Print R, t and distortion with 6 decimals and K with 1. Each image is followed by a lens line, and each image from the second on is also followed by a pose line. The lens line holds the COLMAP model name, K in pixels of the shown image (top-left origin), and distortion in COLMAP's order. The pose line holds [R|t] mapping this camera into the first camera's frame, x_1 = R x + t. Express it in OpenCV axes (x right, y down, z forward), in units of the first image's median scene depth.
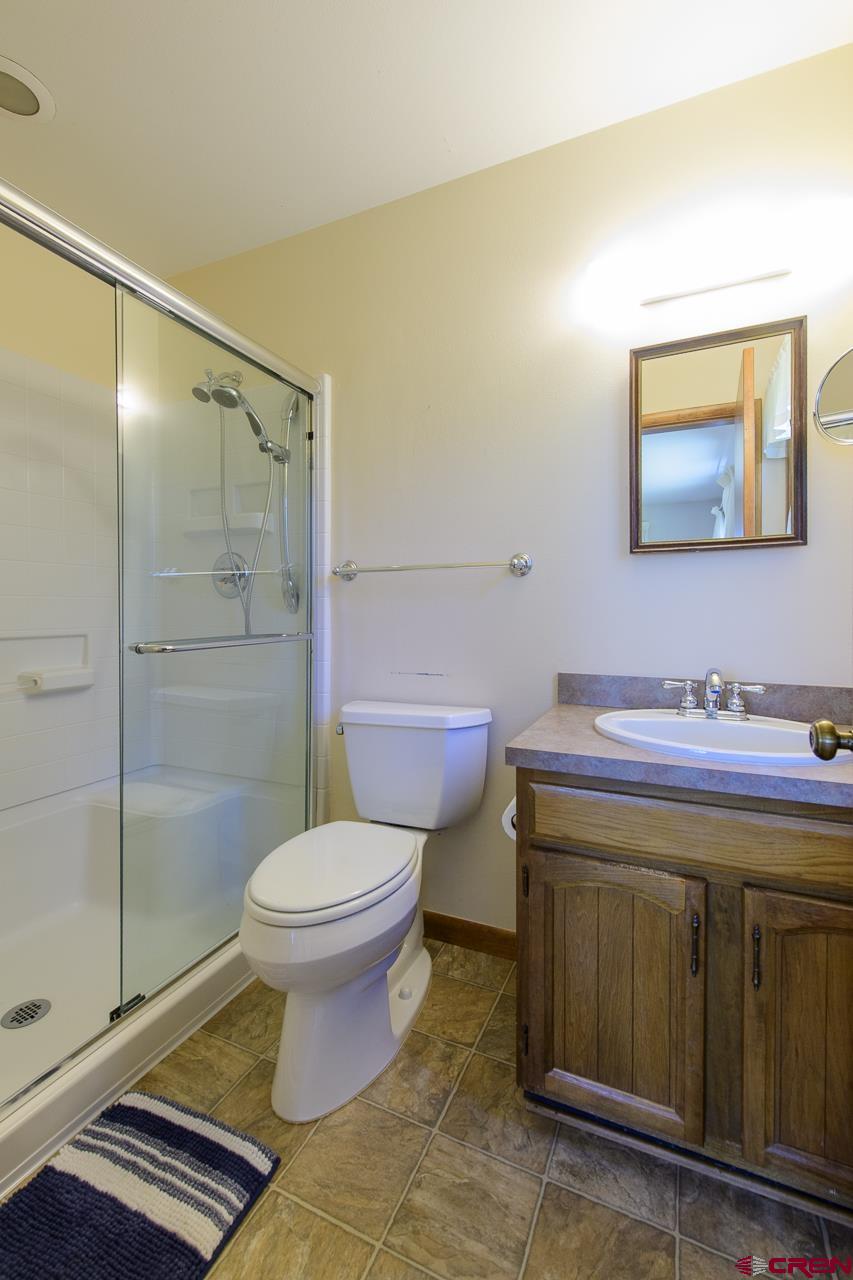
lens RADIAL K [[537.2, 0, 445.5], [0, 537.2, 612.8], [0, 0, 1]] dist [0.007664, -0.000109]
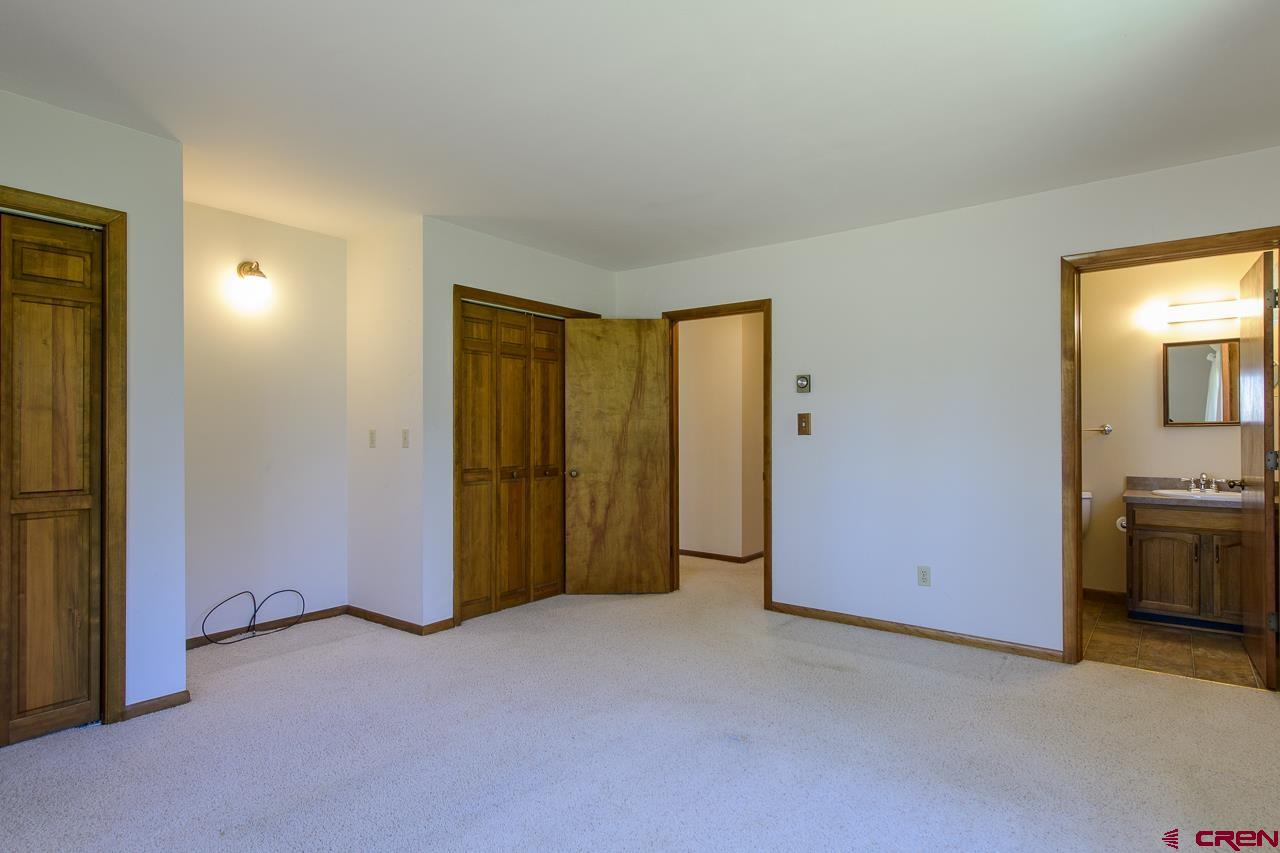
lens RADIAL K [[681.4, 0, 637.9], [0, 681.4, 429.1], [0, 0, 1]] dist [0.006174, -0.002588]
pose [[0.970708, -0.001225, -0.240260, -1.742451], [-0.001347, 0.999944, -0.010540, -0.091472], [0.240259, 0.010555, 0.970651, -3.664253]]
